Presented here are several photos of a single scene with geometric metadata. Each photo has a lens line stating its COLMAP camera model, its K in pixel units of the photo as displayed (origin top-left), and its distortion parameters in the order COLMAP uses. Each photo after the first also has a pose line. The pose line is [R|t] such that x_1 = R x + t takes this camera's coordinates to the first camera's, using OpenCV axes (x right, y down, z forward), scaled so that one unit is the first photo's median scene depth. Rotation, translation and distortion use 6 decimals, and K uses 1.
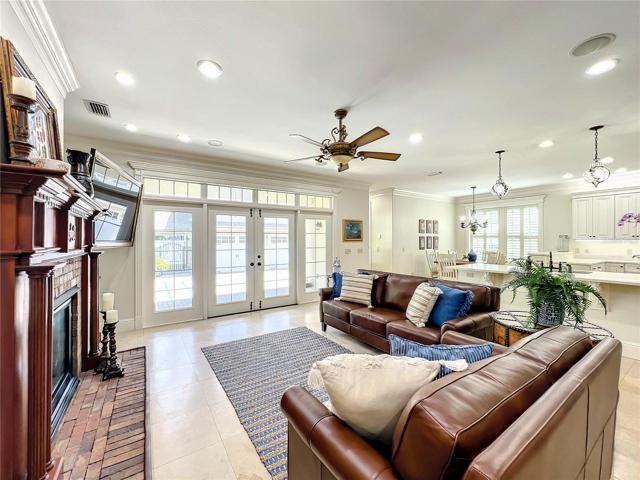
lens RADIAL K [[263.5, 0, 319.2], [0, 263.5, 239.8], [0, 0, 1]] dist [-0.005793, 0.000963]
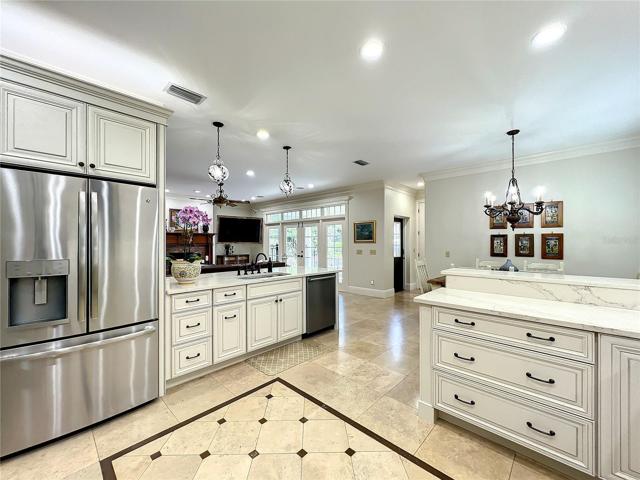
lens RADIAL K [[263.5, 0, 318.7], [0, 263.5, 241.2], [0, 0, 1]] dist [-0.005793, 0.000963]
pose [[0.217381, -0.005465, -0.976071, 1.140423], [-0.001382, 0.999982, -0.005907, 0.007790], [0.976086, 0.002633, 0.217370, 0.622970]]
